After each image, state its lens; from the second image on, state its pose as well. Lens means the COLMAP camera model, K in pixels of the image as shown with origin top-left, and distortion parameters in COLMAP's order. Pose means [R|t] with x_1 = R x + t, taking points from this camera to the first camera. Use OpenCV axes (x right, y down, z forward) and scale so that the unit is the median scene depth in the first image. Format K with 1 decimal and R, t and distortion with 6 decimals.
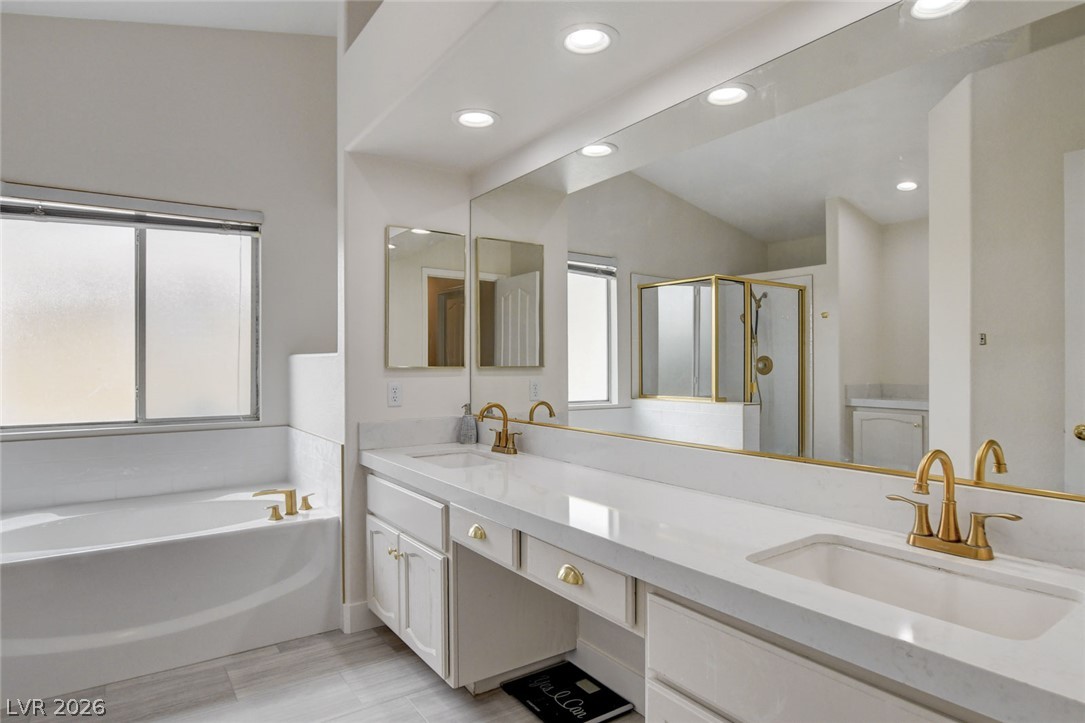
lens RADIAL K [[572.7, 0, 545.0], [0, 572.7, 357.4], [0, 0, 1]] dist [-0.027679, 0.005608]
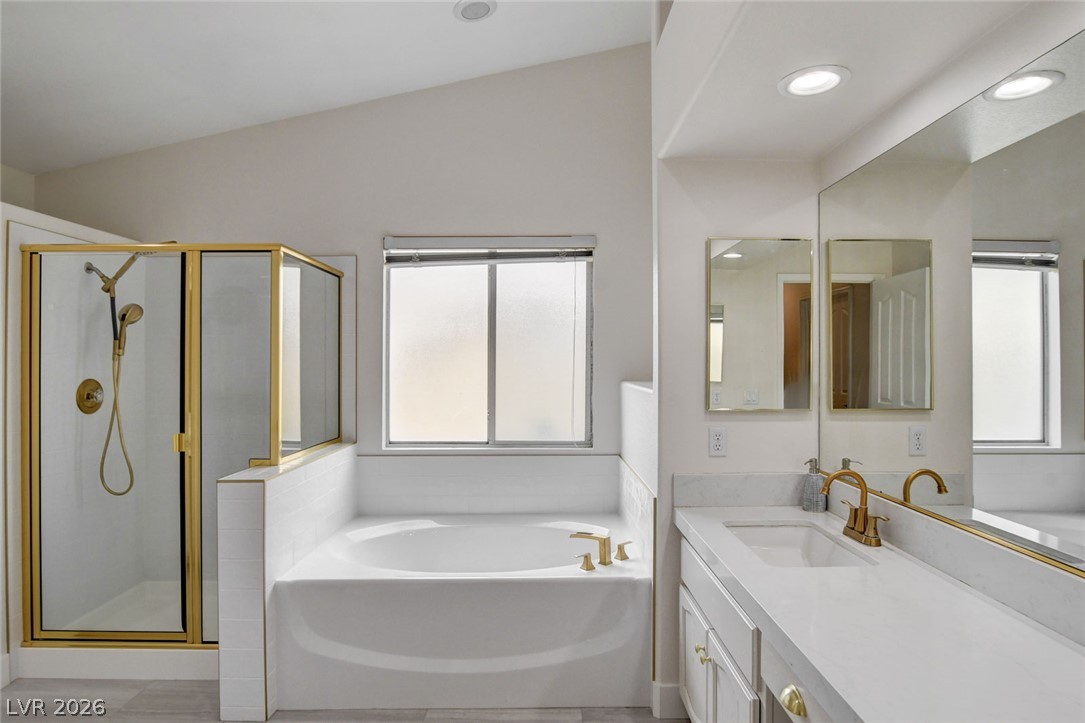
lens RADIAL K [[590.6, 0, 551.4], [0, 590.6, 363.1], [0, 0, 1]] dist [-0.030400, 0.002275]
pose [[0.828926, 0.002246, -0.559353, 0.012673], [-0.003938, 0.999991, -0.001821, -0.043228], [0.559344, 0.003713, 0.828927, 0.146950]]
